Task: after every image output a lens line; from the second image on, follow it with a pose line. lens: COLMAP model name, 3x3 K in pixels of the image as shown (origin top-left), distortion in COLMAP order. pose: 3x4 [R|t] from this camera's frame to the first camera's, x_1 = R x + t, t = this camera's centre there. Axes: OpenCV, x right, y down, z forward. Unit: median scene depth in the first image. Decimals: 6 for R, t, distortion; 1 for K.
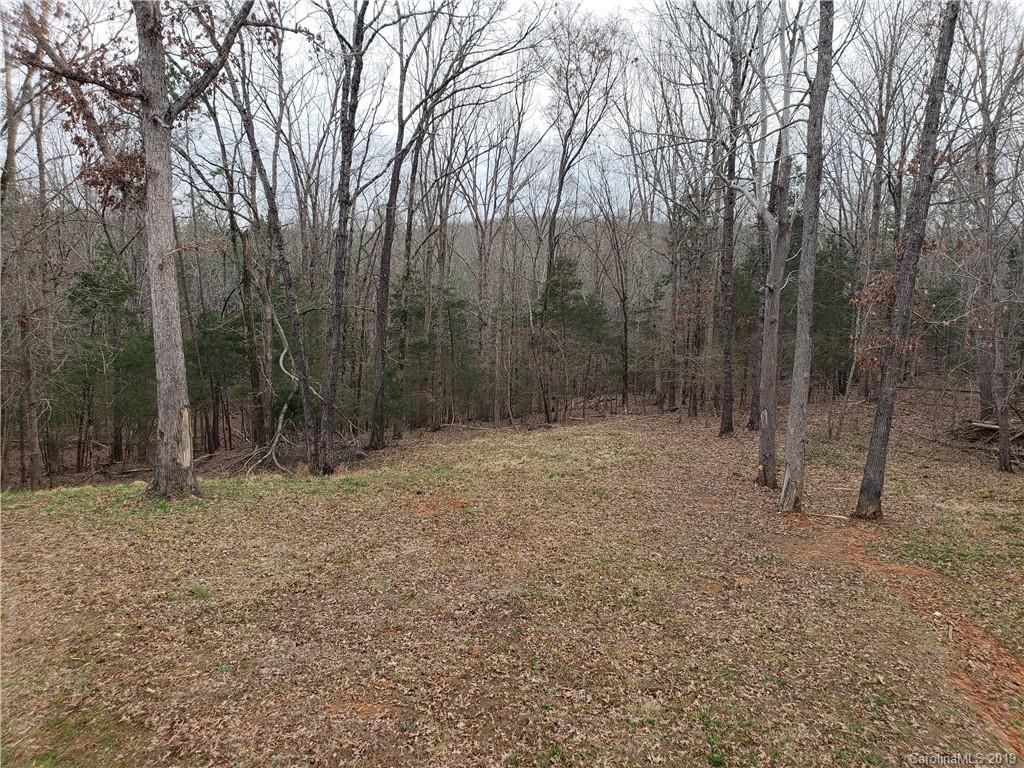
lens RADIAL K [[794.0, 0, 512.0], [0, 794.0, 384.0], [0, 0, 1]] dist [0.002991, 0.000523]
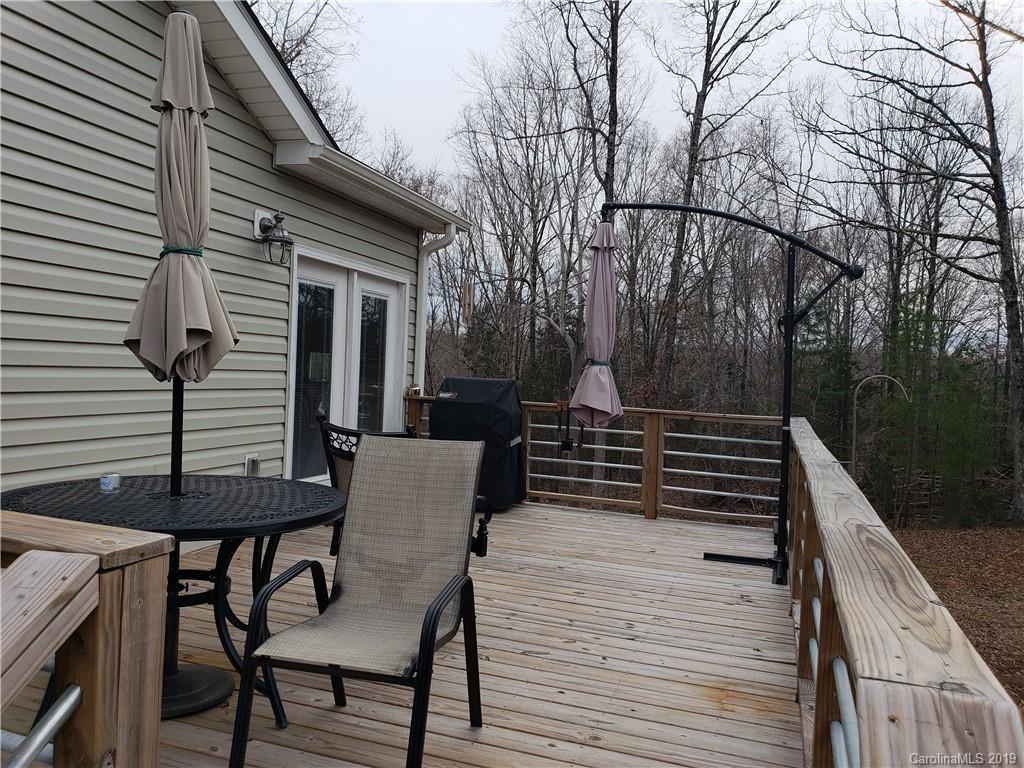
lens RADIAL K [[794.0, 0, 512.0], [0, 794.0, 384.0], [0, 0, 1]] dist [0.002991, 0.000523]
pose [[0.958905, 0.013378, 0.283410, -0.097173], [0.024307, 0.991342, -0.129038, 0.026846], [-0.282683, 0.130624, 0.950278, -0.163108]]
